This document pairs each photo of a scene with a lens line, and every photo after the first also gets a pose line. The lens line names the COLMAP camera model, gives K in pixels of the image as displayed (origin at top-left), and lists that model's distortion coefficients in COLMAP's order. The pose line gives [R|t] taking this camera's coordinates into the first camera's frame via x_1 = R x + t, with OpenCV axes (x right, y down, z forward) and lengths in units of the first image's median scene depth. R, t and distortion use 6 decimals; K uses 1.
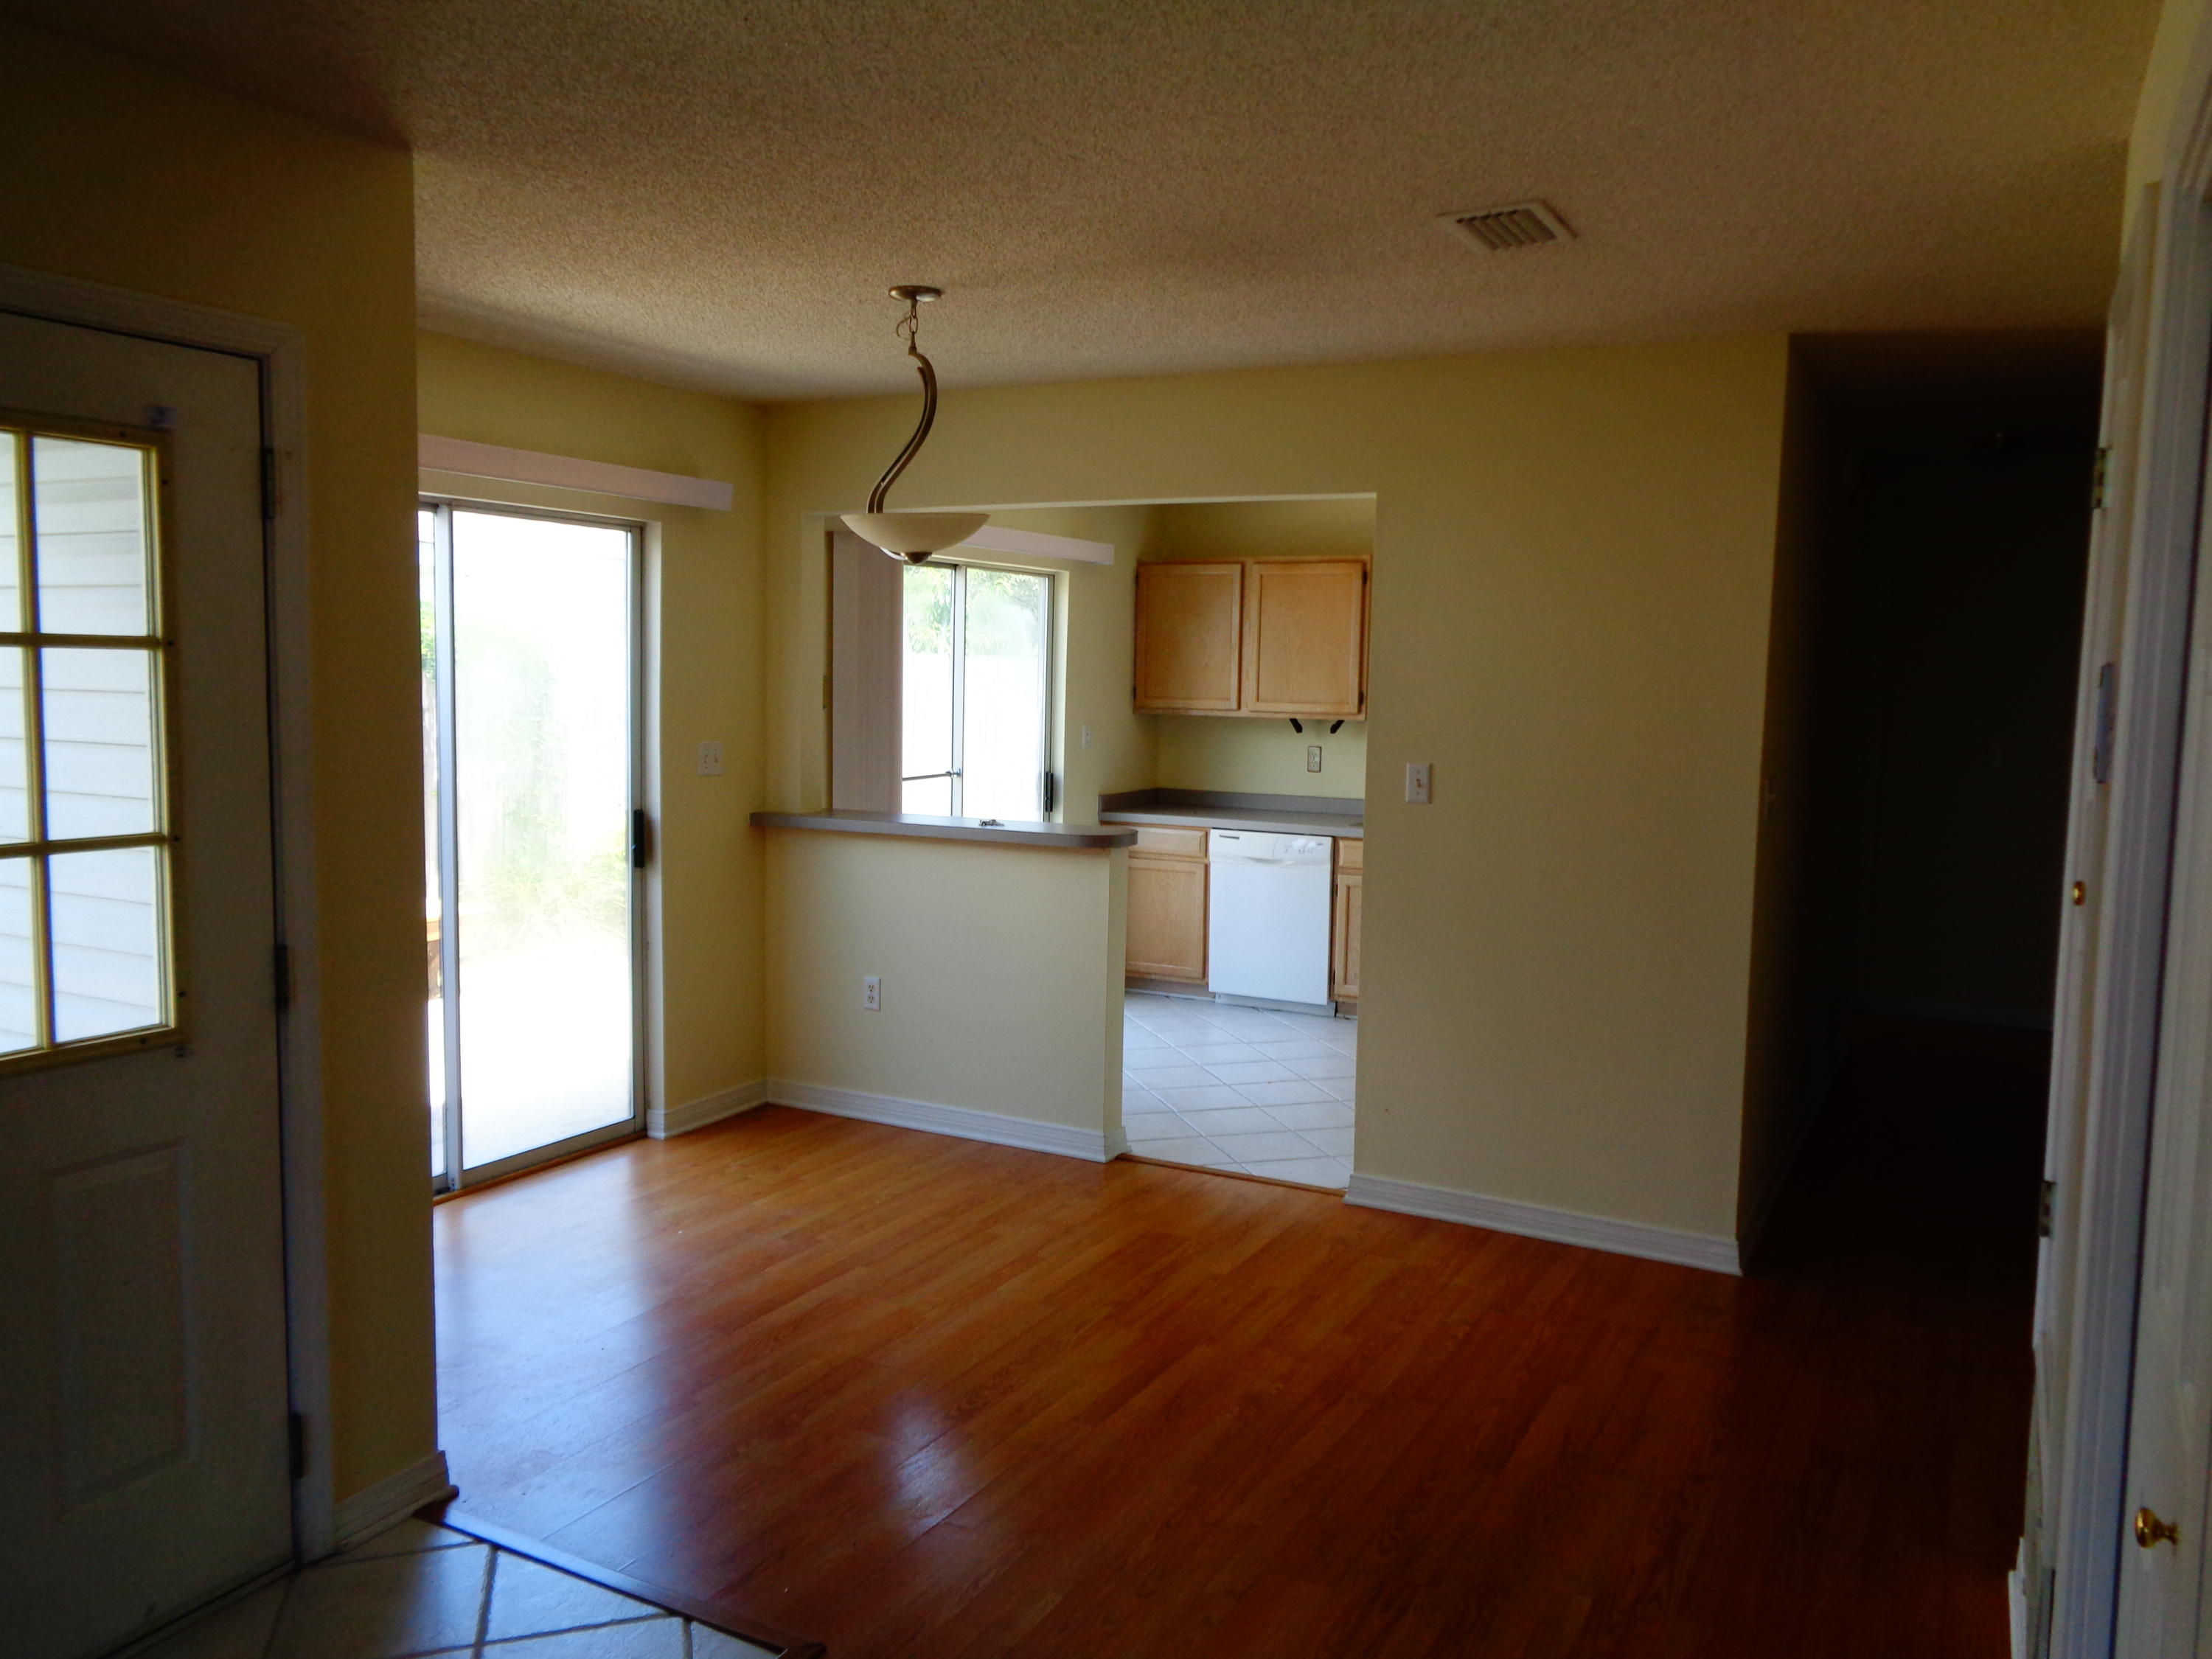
lens RADIAL K [[1627.7, 0, 1106.0], [0, 1627.7, 829.5], [0, 0, 1]] dist [0.006287, 0.000998]
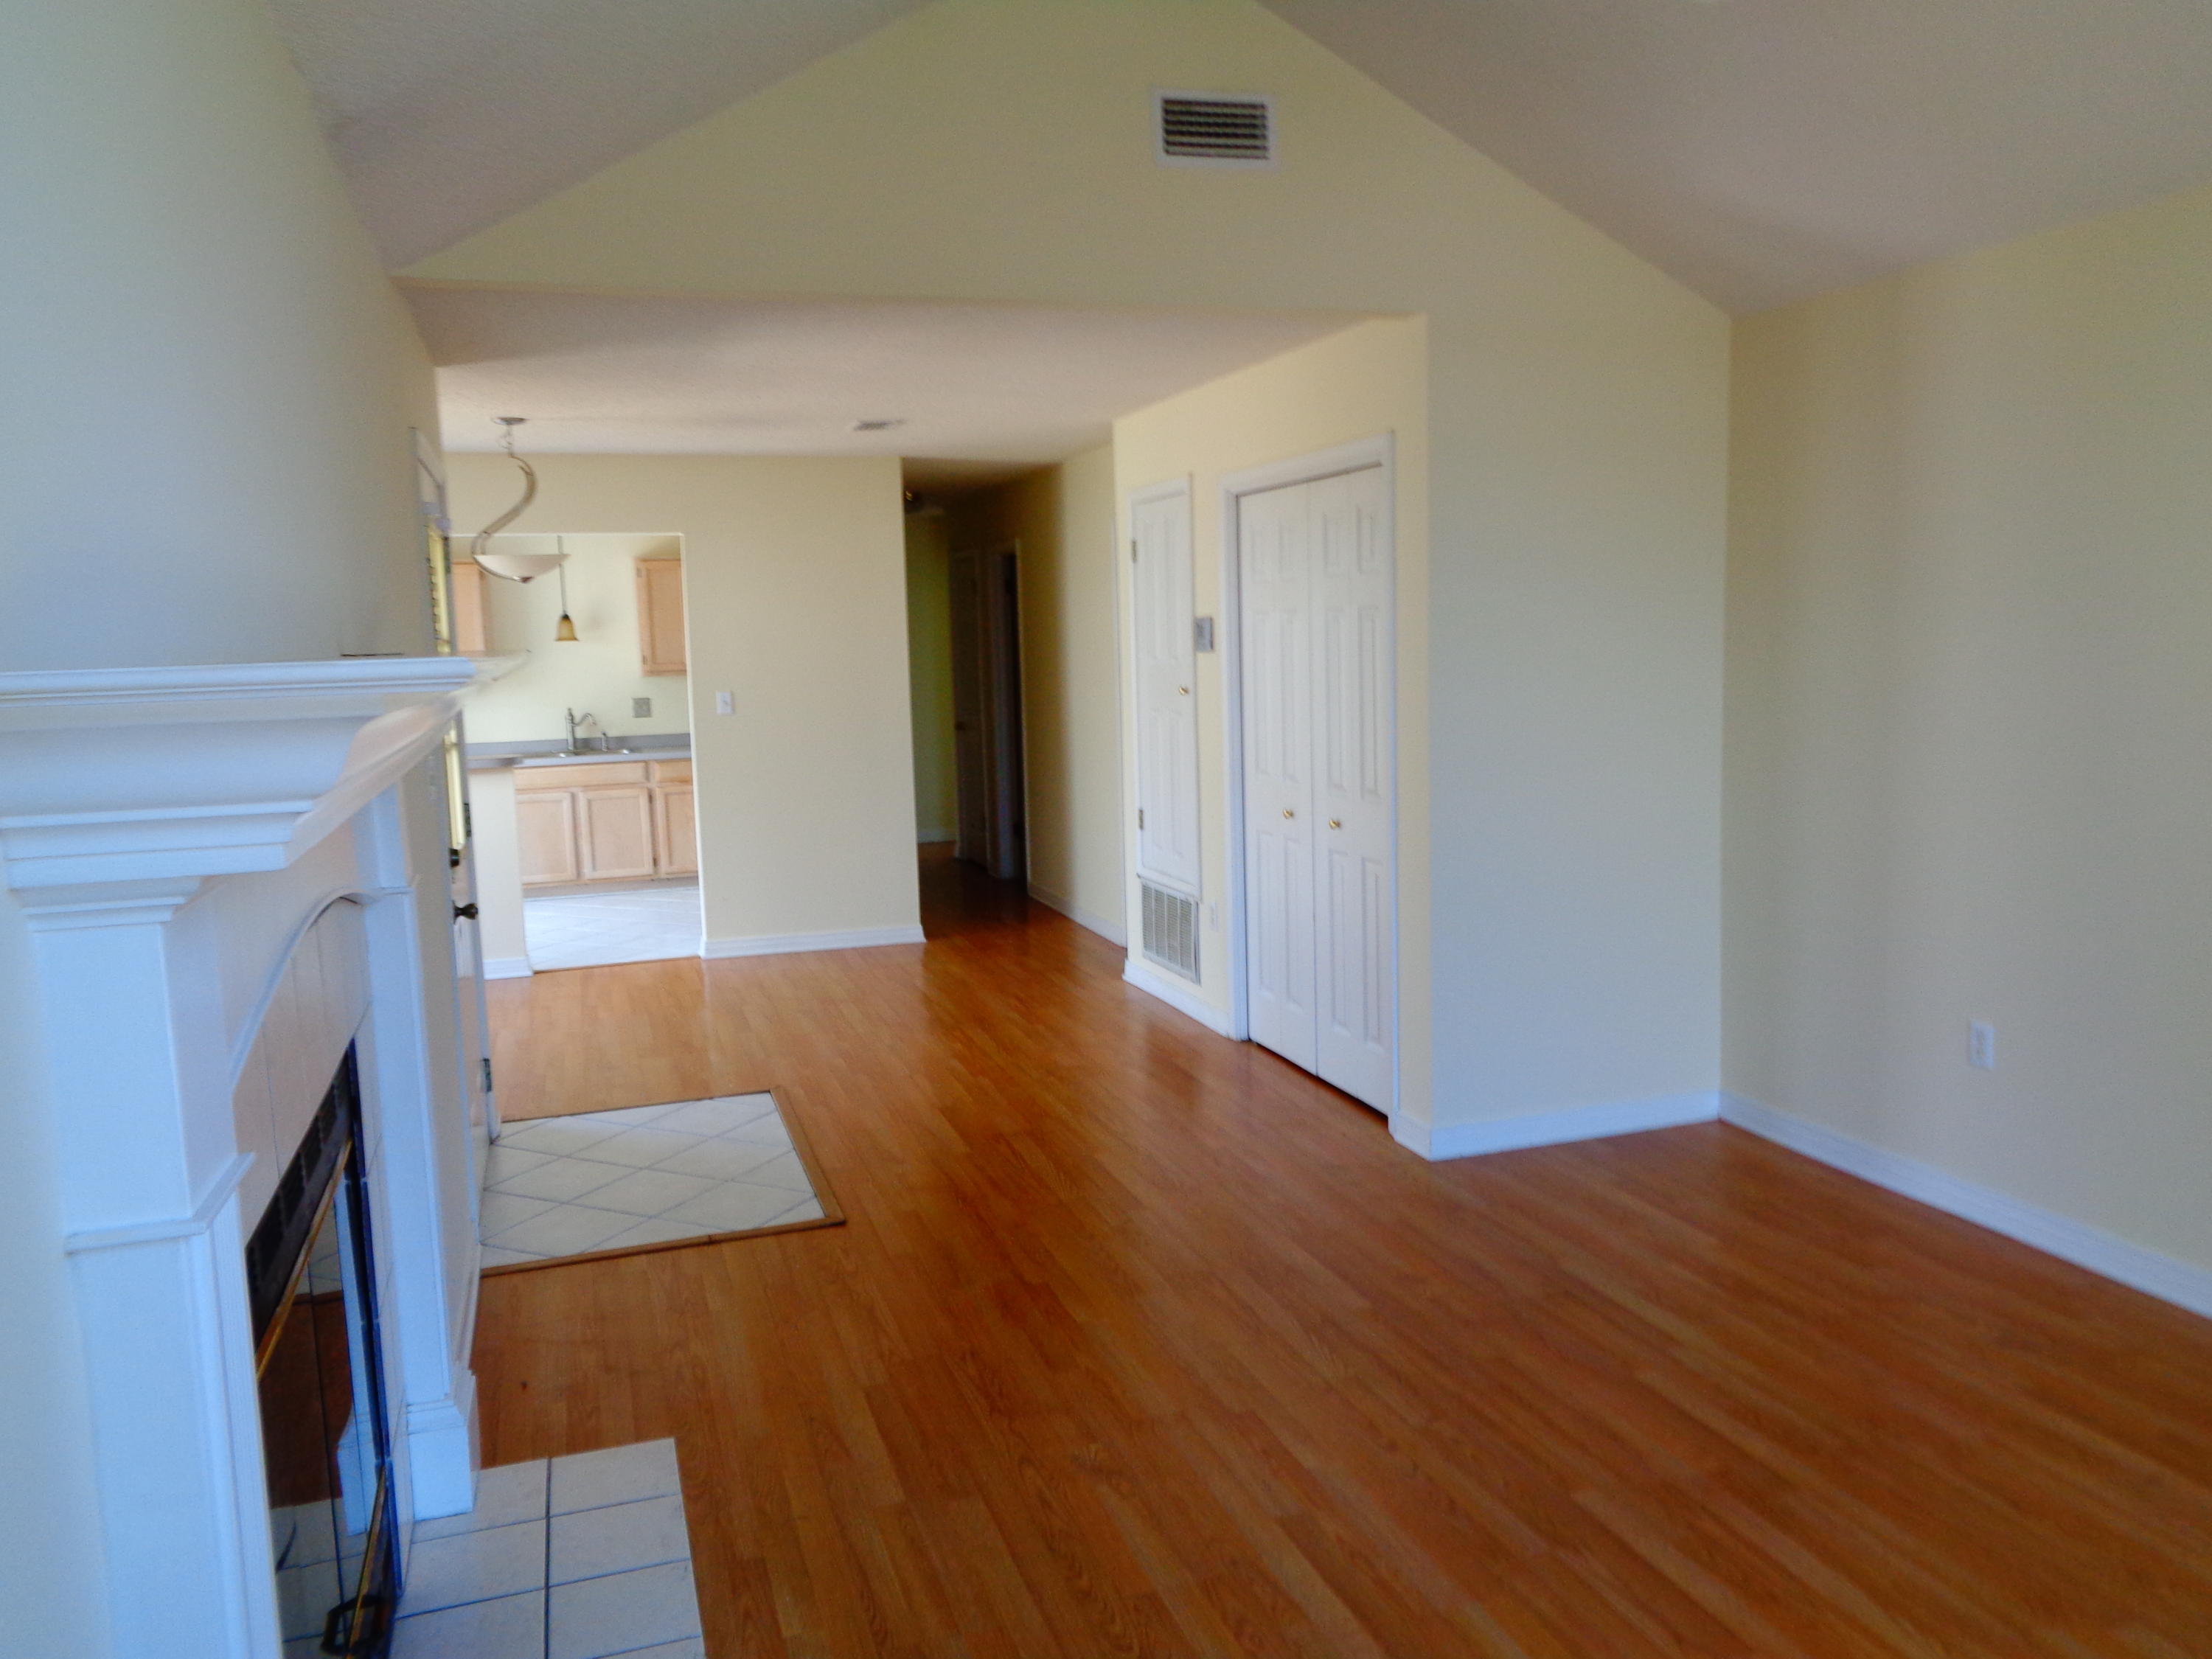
lens RADIAL K [[1662.3, 0, 1110.1], [0, 1662.3, 791.1], [0, 0, 1]] dist [0.003830, 0.000430]
pose [[0.678941, -0.106845, 0.726377, -0.497117], [0.112347, 0.992822, 0.041027, 0.022716], [-0.725546, 0.053751, 0.686071, -0.300105]]
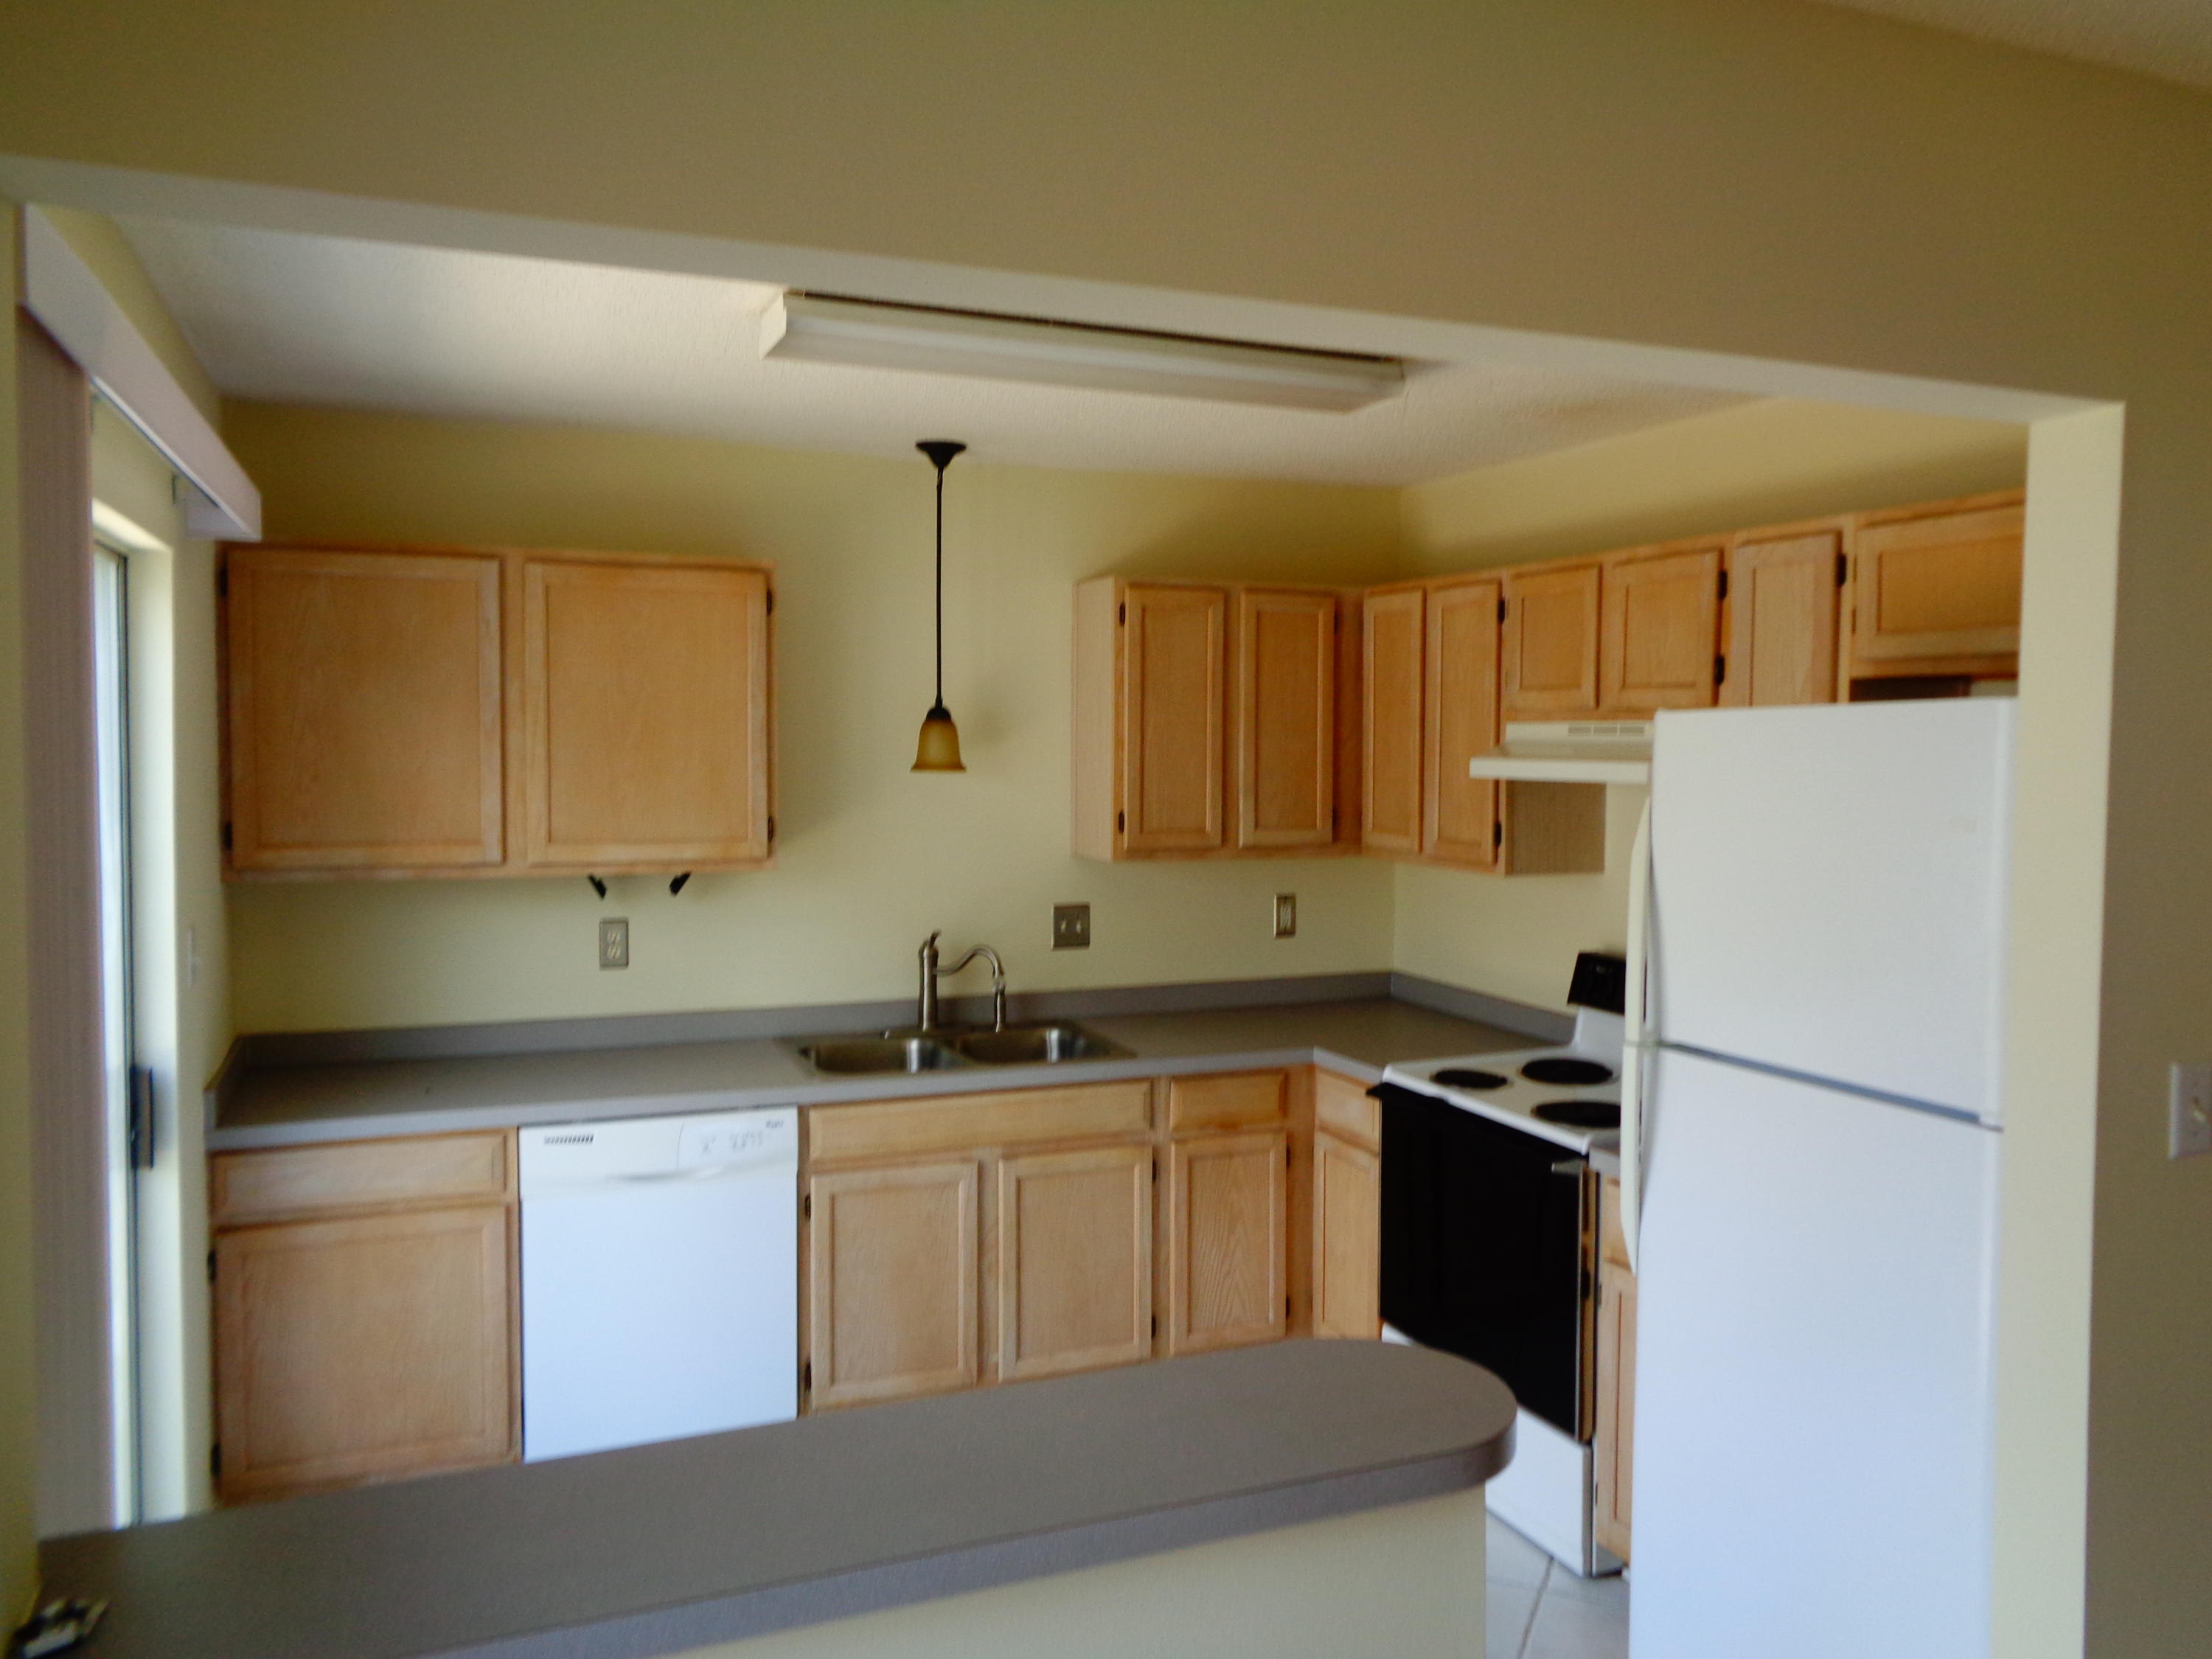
lens RADIAL K [[1627.7, 0, 1106.0], [0, 1627.7, 829.5], [0, 0, 1]] dist [0.006287, 0.000998]
pose [[0.629679, -0.057209, 0.774746, -0.183794], [0.078158, 0.996890, 0.010090, -0.076570], [-0.772914, 0.054199, 0.632192, 0.574494]]
